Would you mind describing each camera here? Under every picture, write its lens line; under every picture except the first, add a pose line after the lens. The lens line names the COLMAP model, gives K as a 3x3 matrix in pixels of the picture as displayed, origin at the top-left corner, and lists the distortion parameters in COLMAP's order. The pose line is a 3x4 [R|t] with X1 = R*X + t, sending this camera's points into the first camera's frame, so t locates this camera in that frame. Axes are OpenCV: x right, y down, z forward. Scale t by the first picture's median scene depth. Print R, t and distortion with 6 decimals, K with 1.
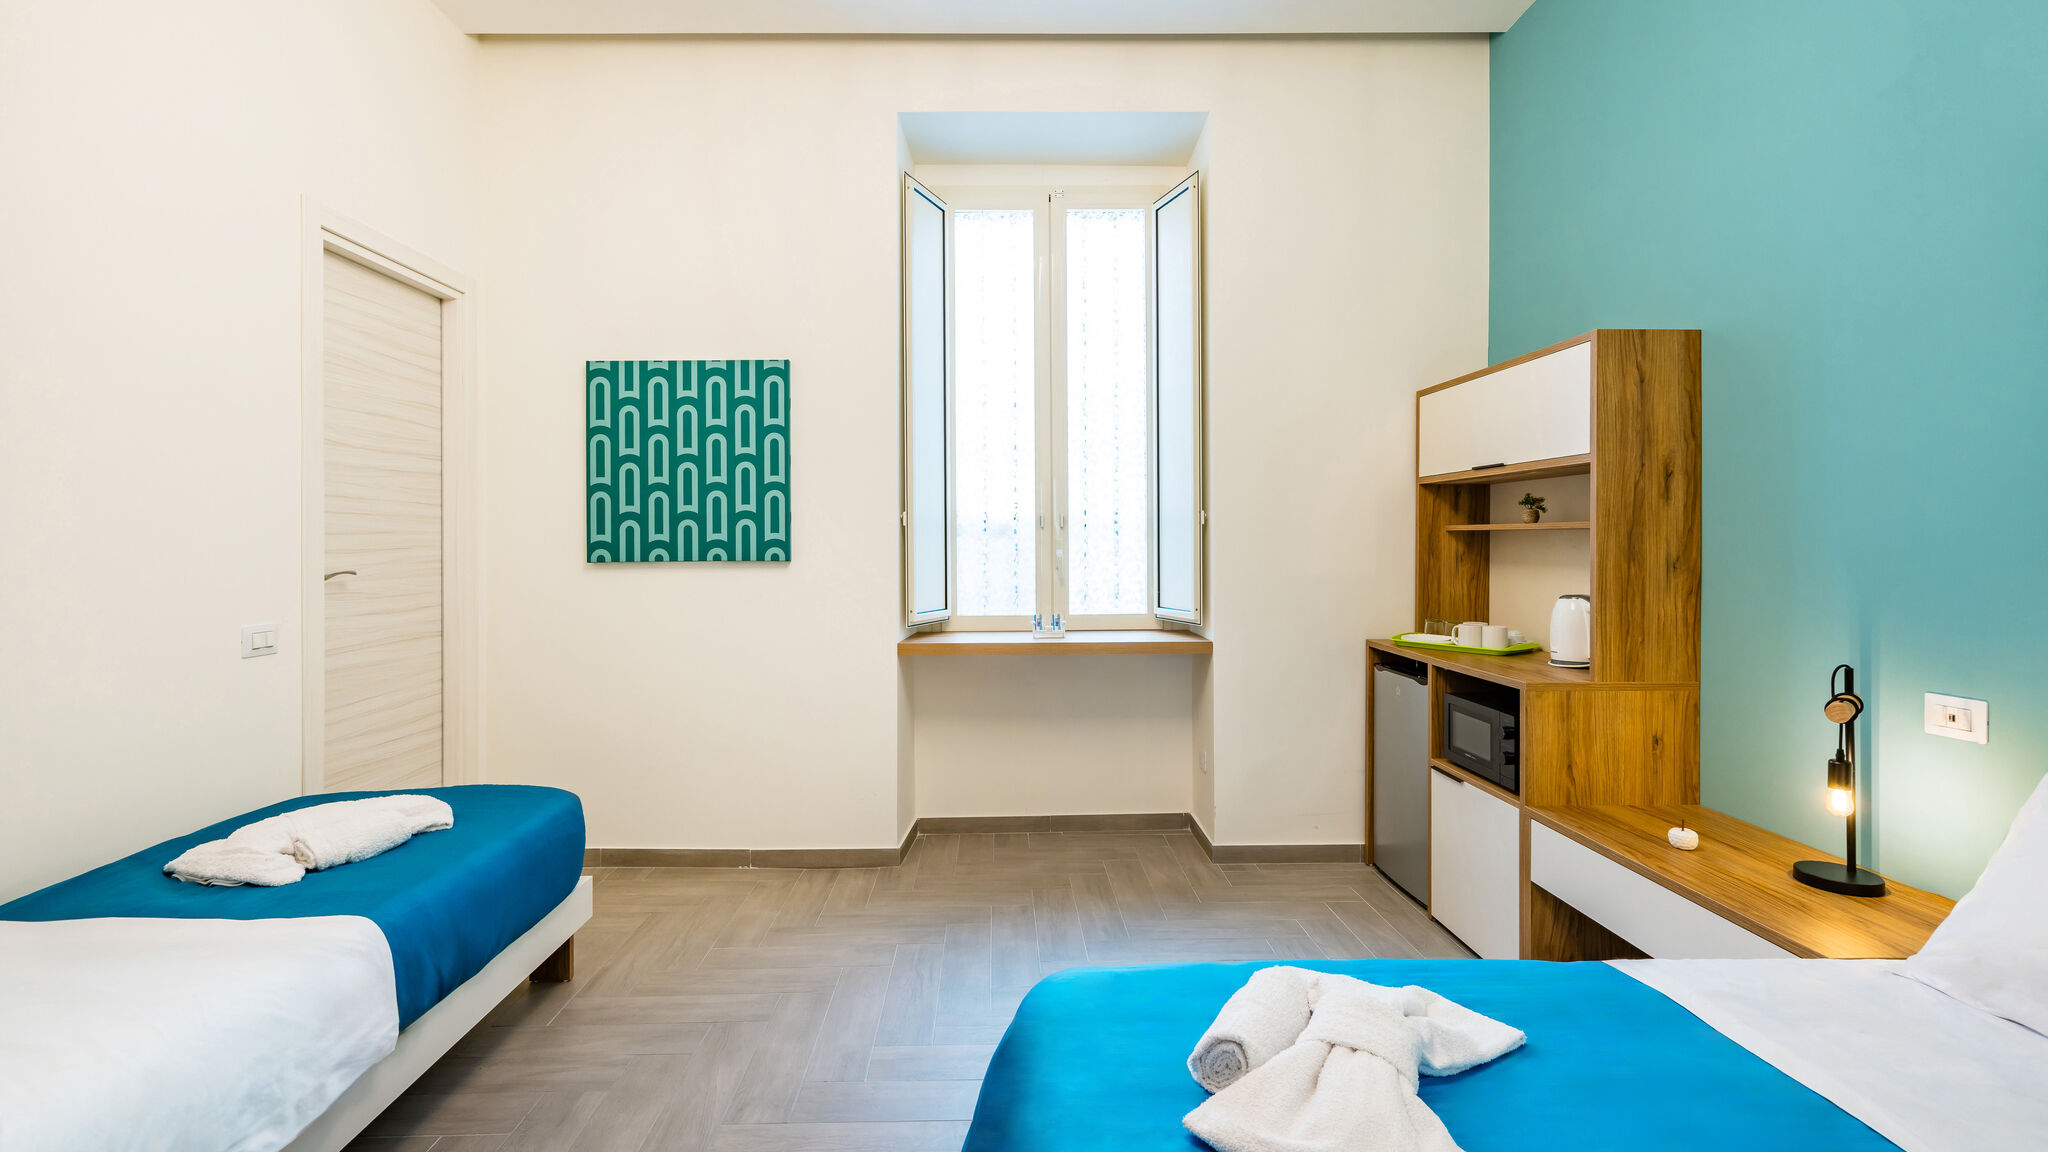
lens RADIAL K [[909.1, 0, 998.5], [0, 909.1, 542.9], [0, 0, 1]] dist [-0.000822, 0.000628]
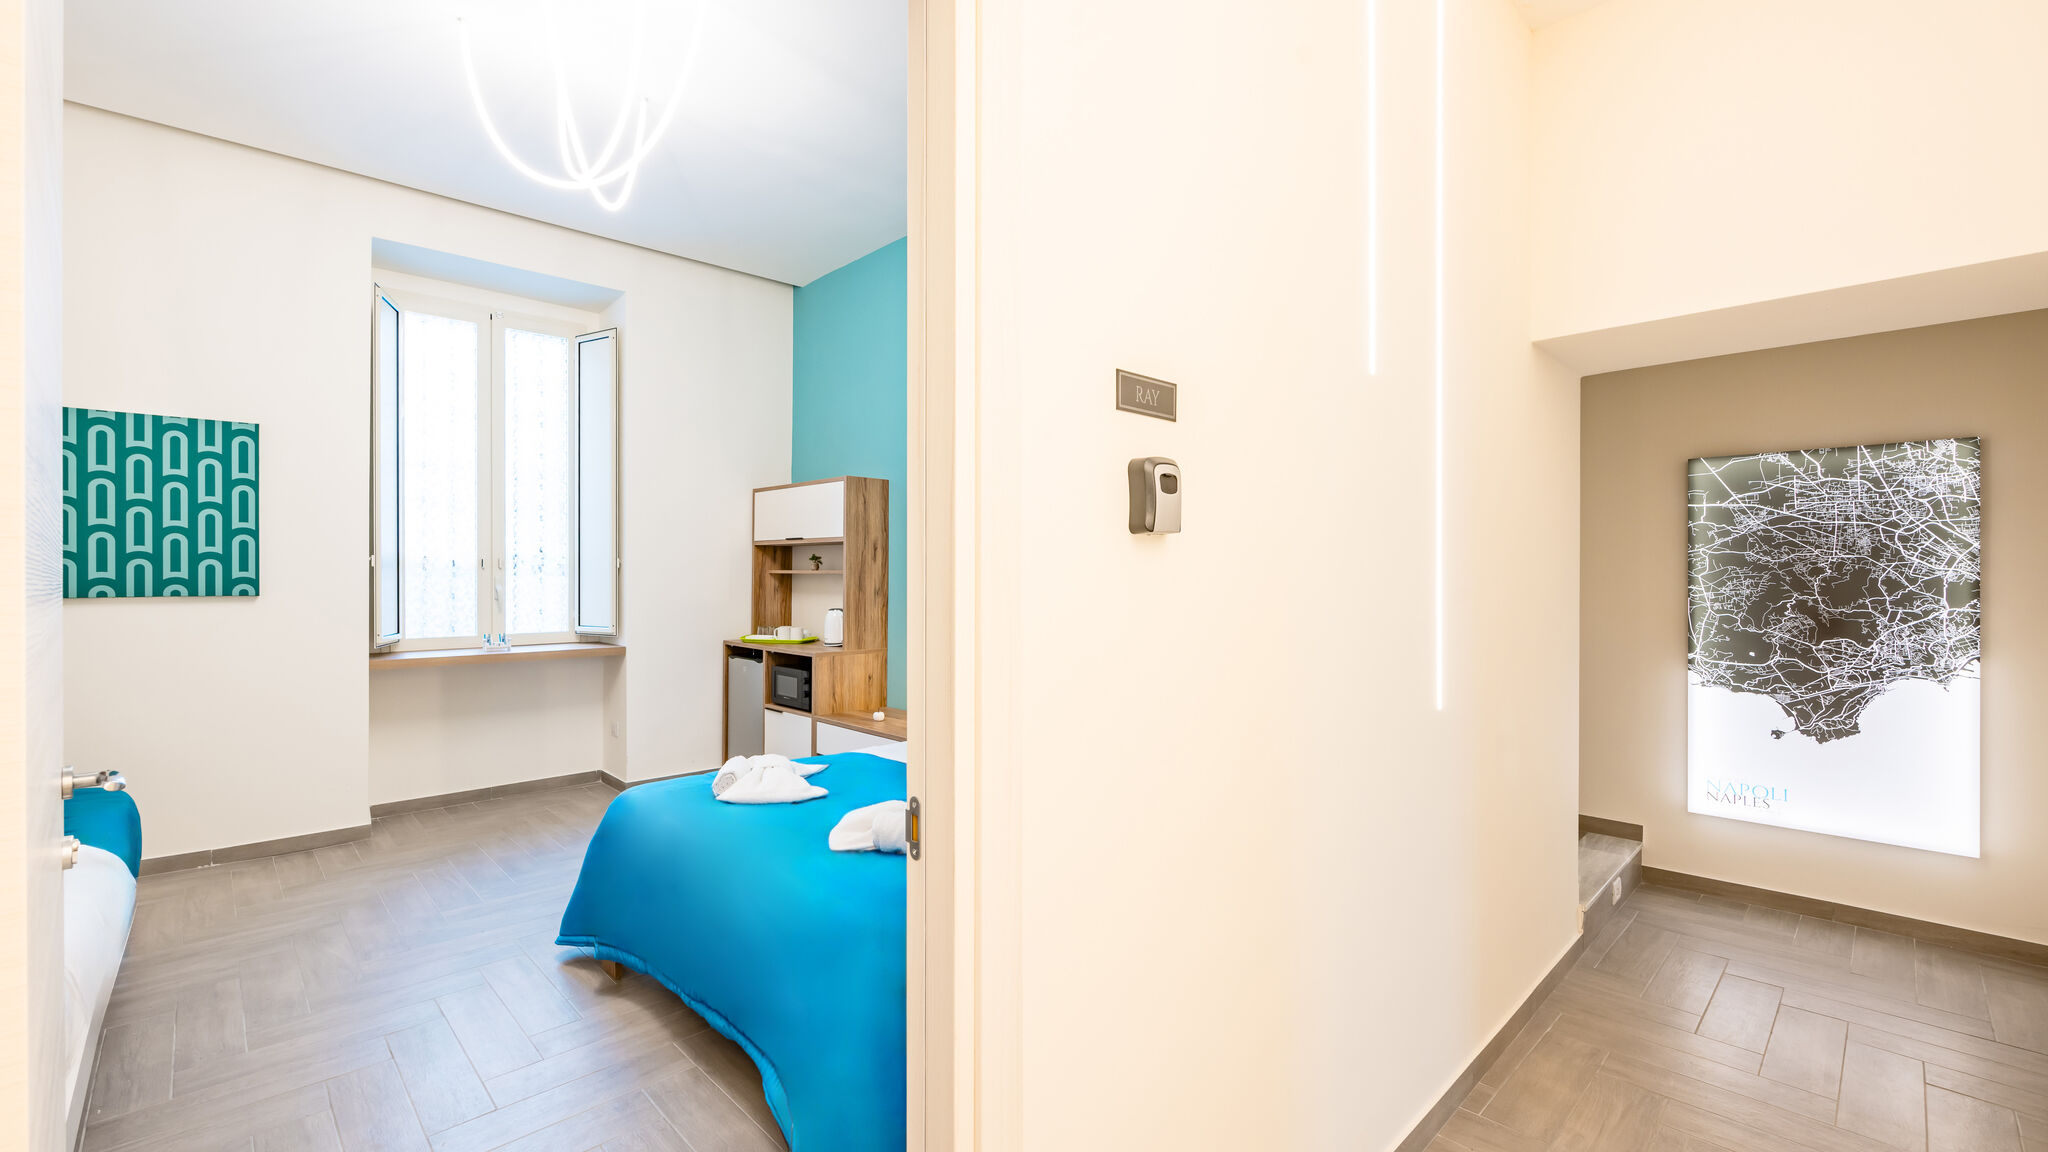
lens RADIAL K [[909.1, 0, 1025.8], [0, 909.1, 577.3], [0, 0, 1]] dist [-0.000822, 0.000628]
pose [[0.708983, 0.003454, 0.705217, -0.366969], [-0.004819, 0.999988, -0.000052, -0.008564], [-0.705209, -0.003362, 0.708992, -0.542814]]
